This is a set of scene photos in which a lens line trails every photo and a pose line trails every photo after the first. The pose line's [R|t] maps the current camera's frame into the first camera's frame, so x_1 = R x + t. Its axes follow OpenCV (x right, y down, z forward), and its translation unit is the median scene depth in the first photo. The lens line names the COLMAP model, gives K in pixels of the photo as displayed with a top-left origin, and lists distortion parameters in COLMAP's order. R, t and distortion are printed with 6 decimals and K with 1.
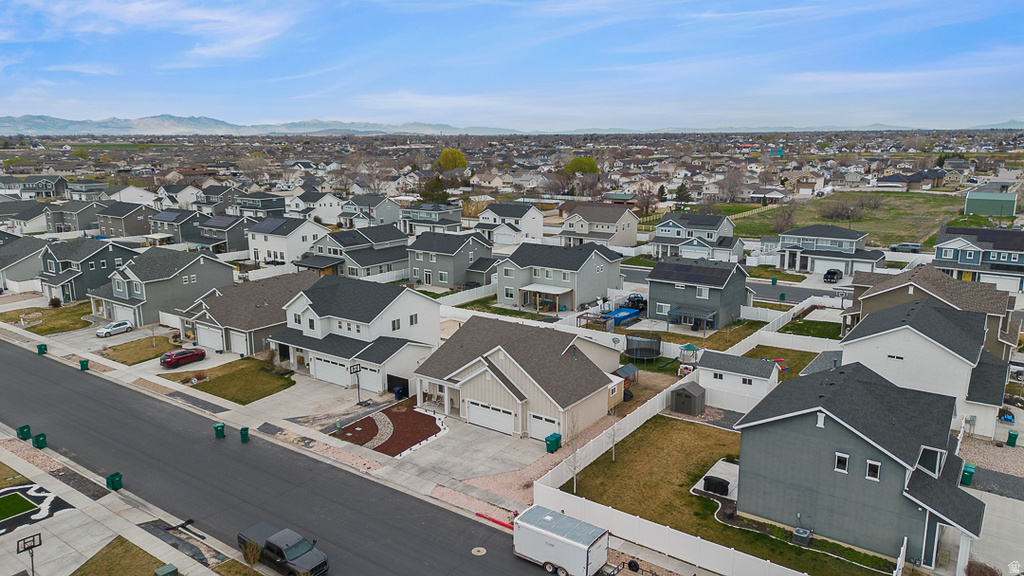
lens RADIAL K [[722.7, 0, 510.1], [0, 722.7, 282.5], [0, 0, 1]] dist [0.068472, -0.061765]
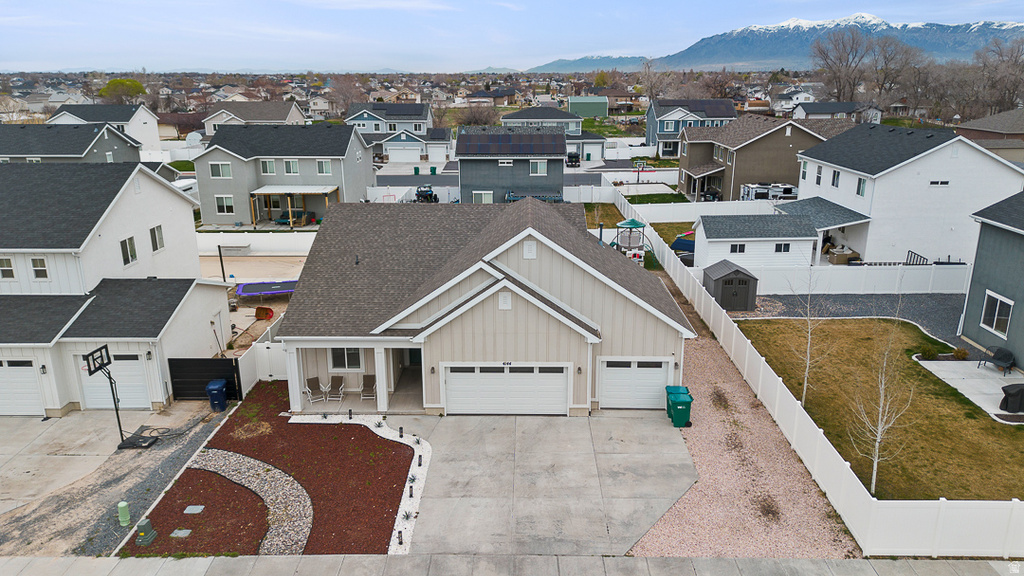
lens RADIAL K [[722.7, 0, 512.8], [0, 722.7, 288.8], [0, 0, 1]] dist [0.068472, -0.061765]
pose [[0.813942, -0.161846, 0.557947, -0.218445], [0.116084, 0.986352, 0.116770, 0.056401], [-0.569230, -0.030275, 0.821620, 0.503244]]
